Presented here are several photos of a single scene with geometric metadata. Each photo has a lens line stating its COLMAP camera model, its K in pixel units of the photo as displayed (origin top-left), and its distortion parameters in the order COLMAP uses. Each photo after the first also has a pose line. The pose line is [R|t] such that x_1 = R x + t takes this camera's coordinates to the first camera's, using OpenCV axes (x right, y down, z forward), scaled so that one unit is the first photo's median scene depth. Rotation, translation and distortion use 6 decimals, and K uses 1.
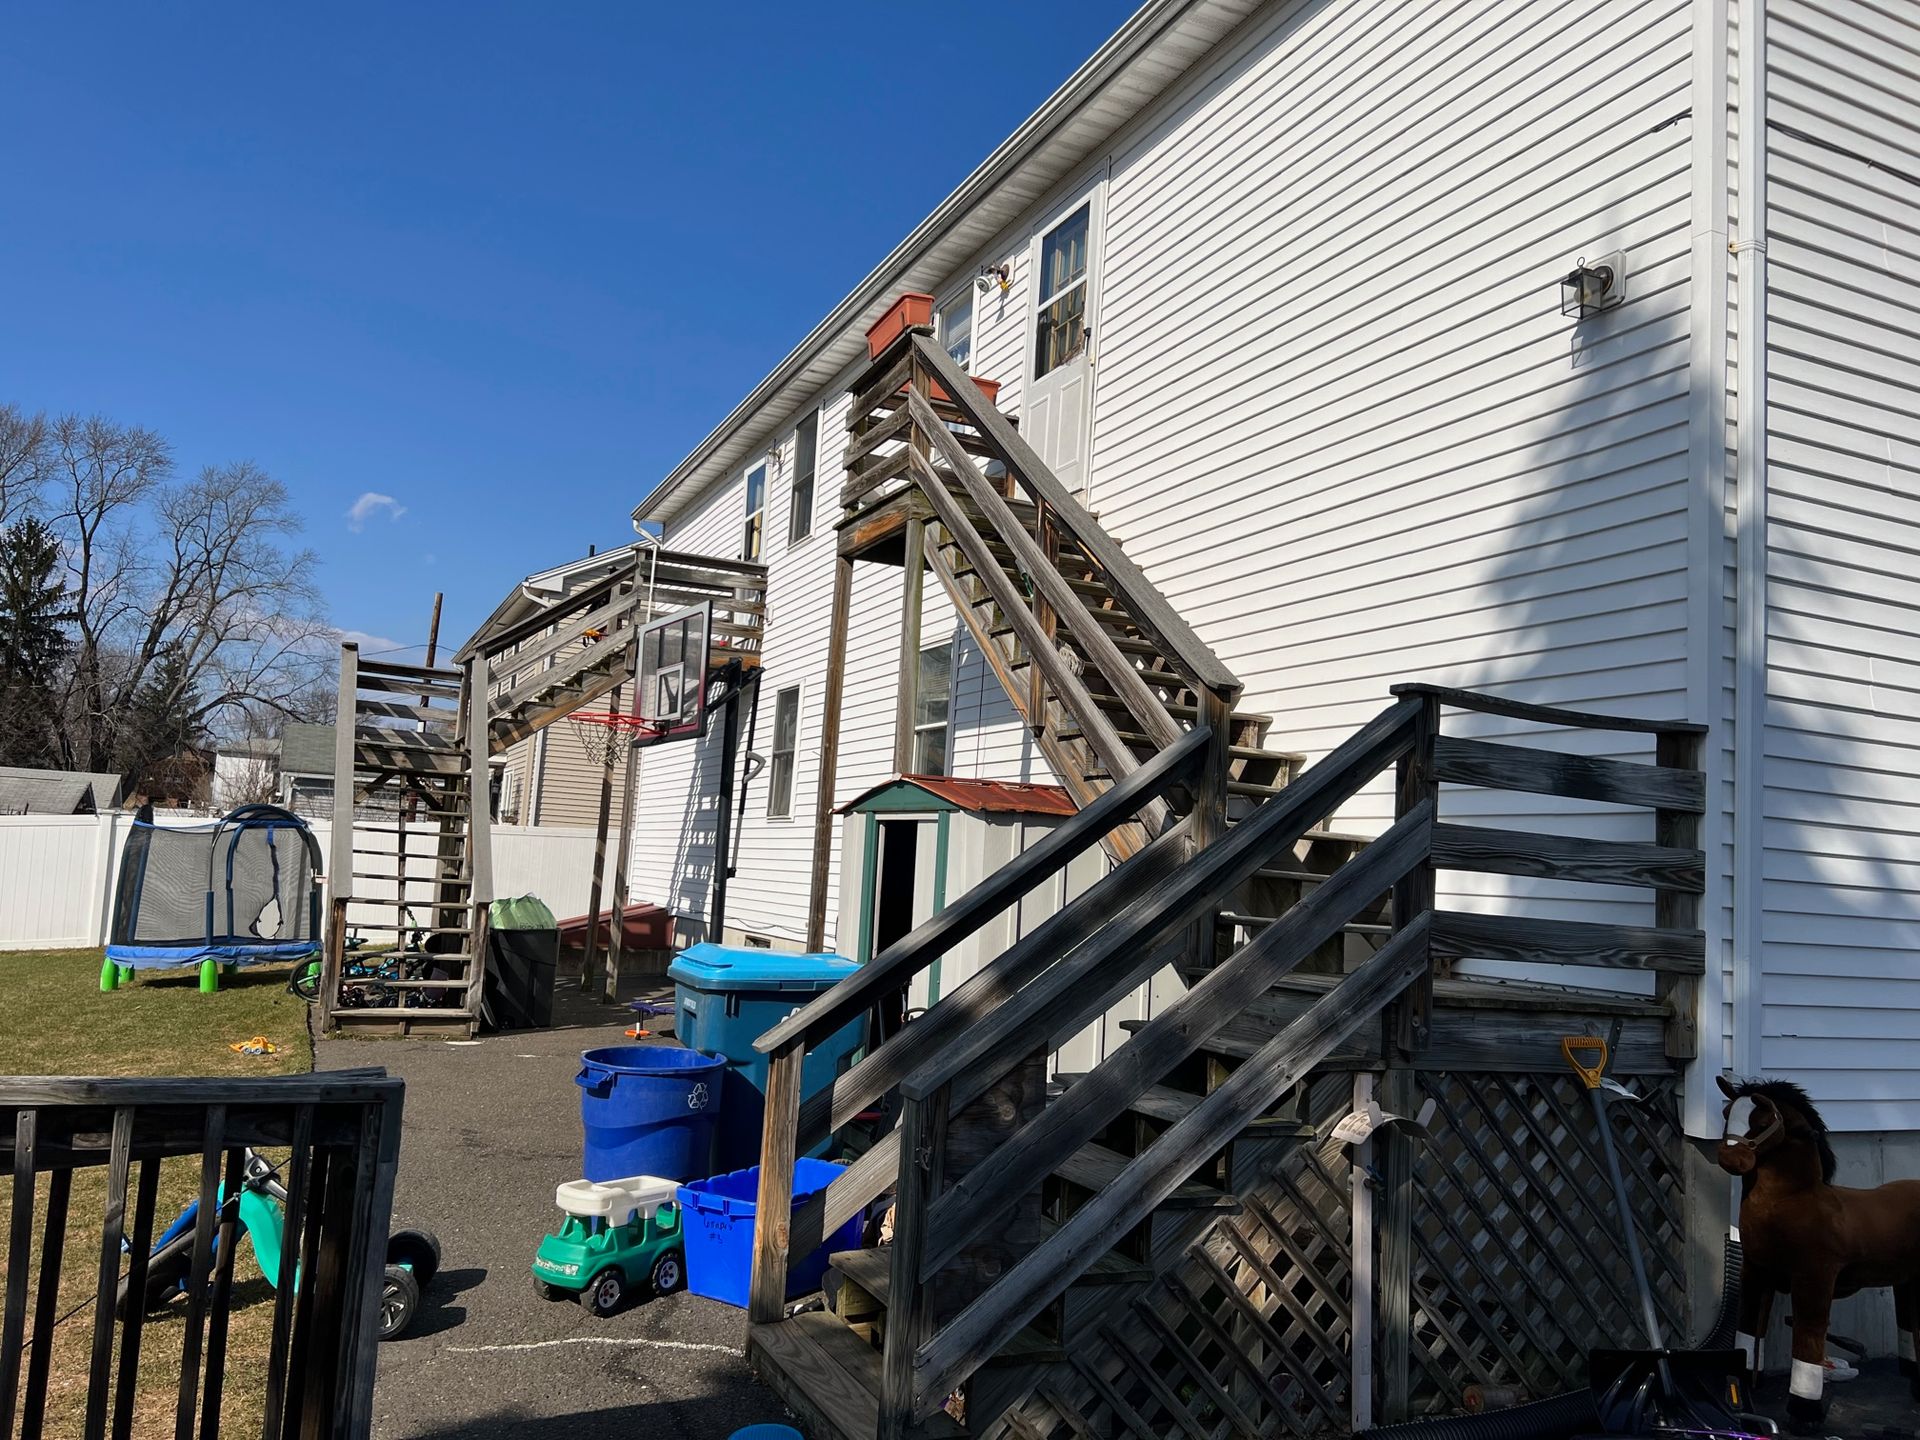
lens RADIAL K [[1455.9, 0, 957.3], [0, 1455.9, 711.2], [0, 0, 1]] dist [0.045697, -0.052513]
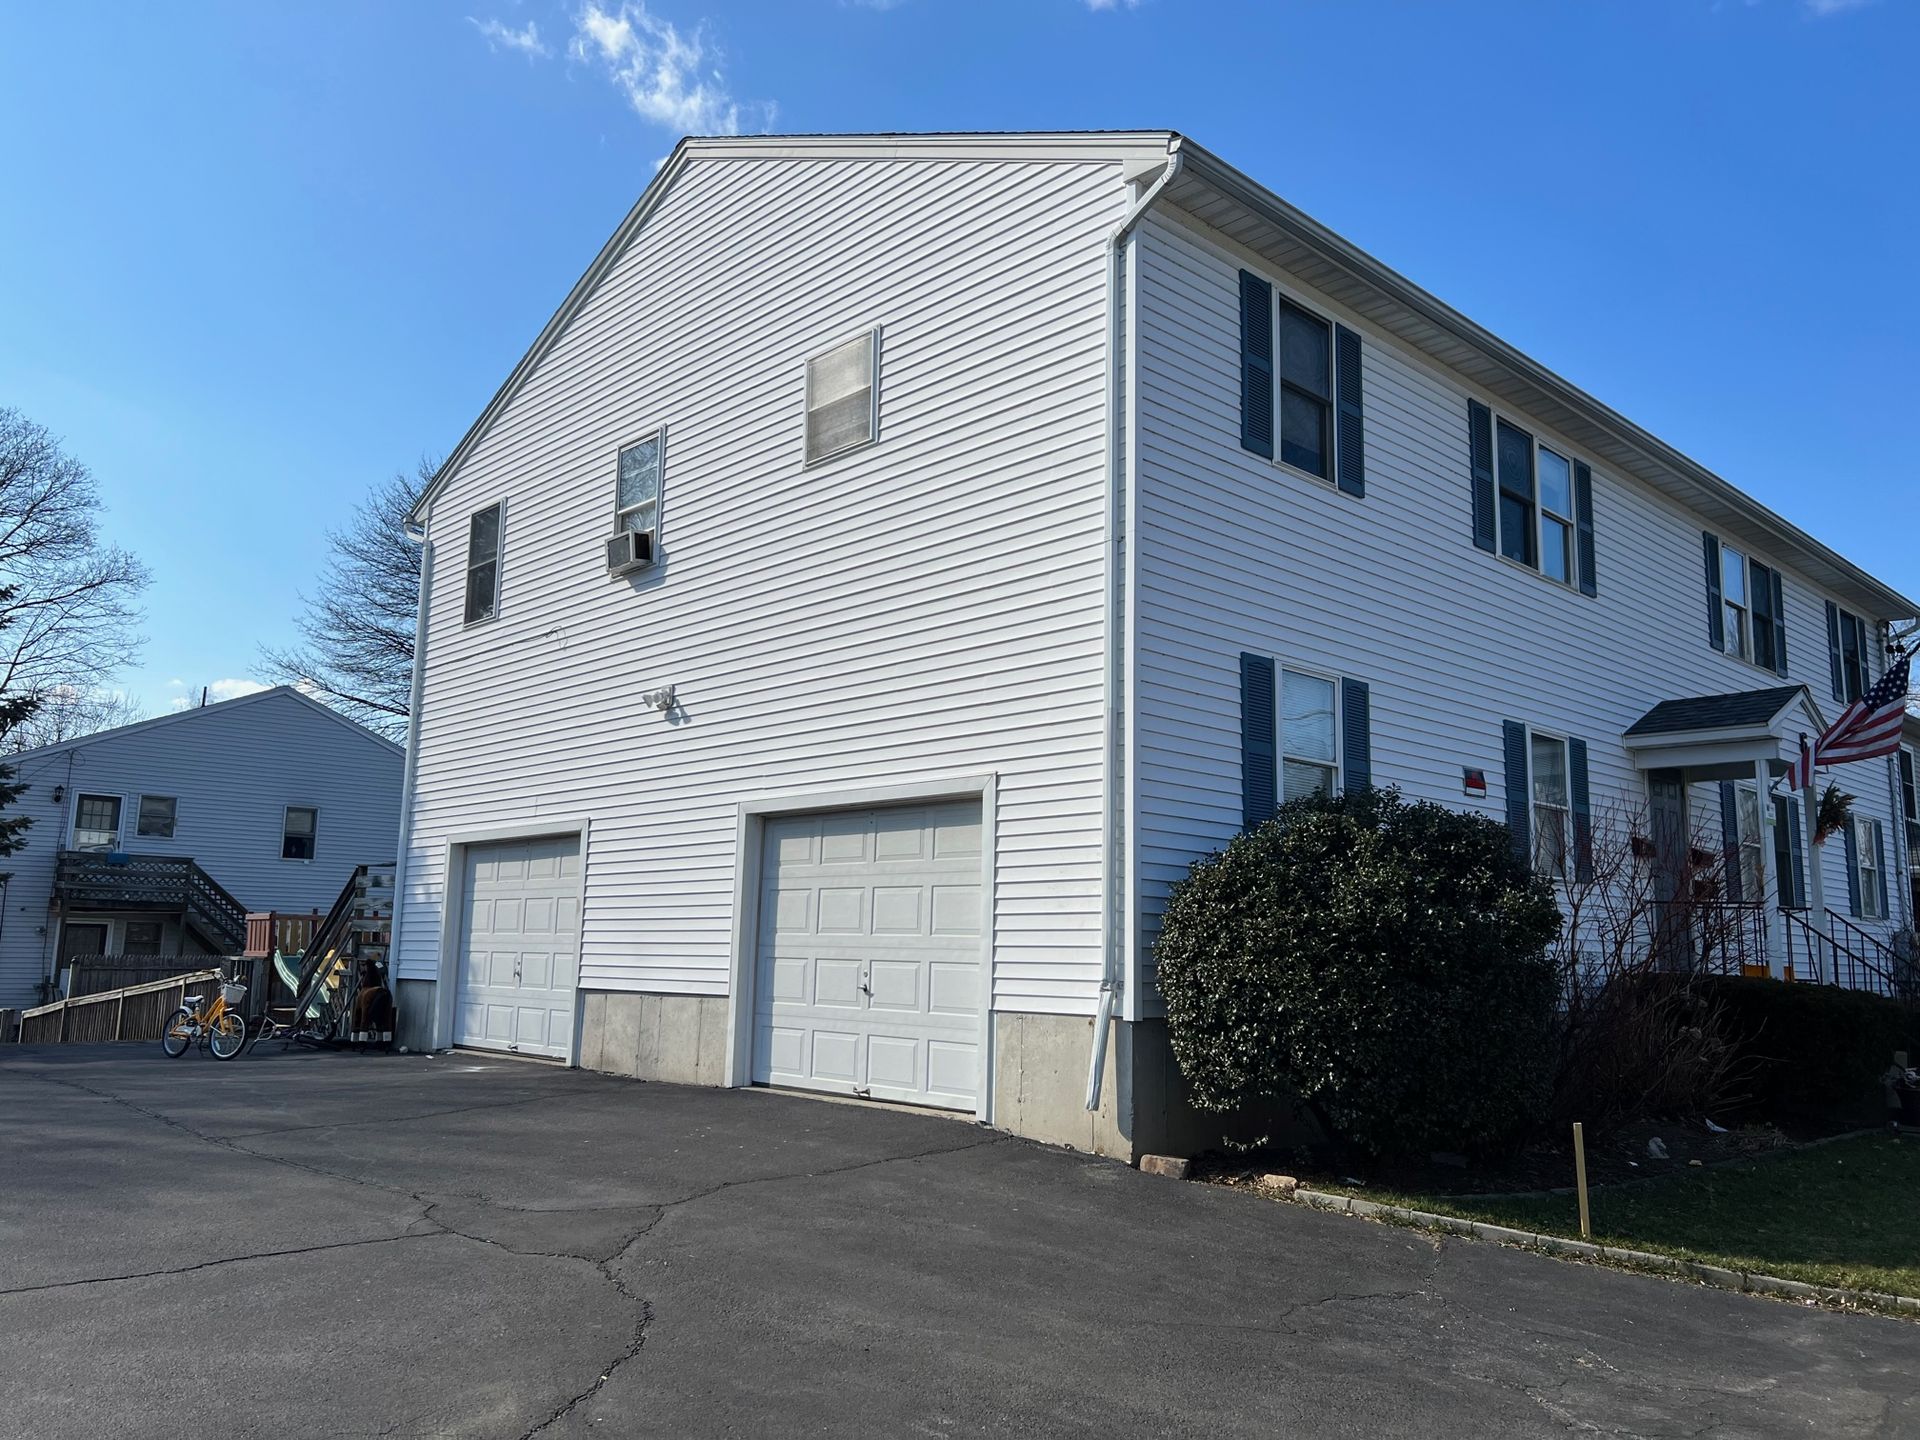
lens RADIAL K [[1455.9, 0, 957.3], [0, 1455.9, 711.2], [0, 0, 1]] dist [0.045697, -0.052513]
pose [[0.318483, -0.220329, -0.921967, 4.249579], [0.100733, 0.974972, -0.198199, 0.488686], [0.942561, -0.029750, 0.332706, 1.113755]]
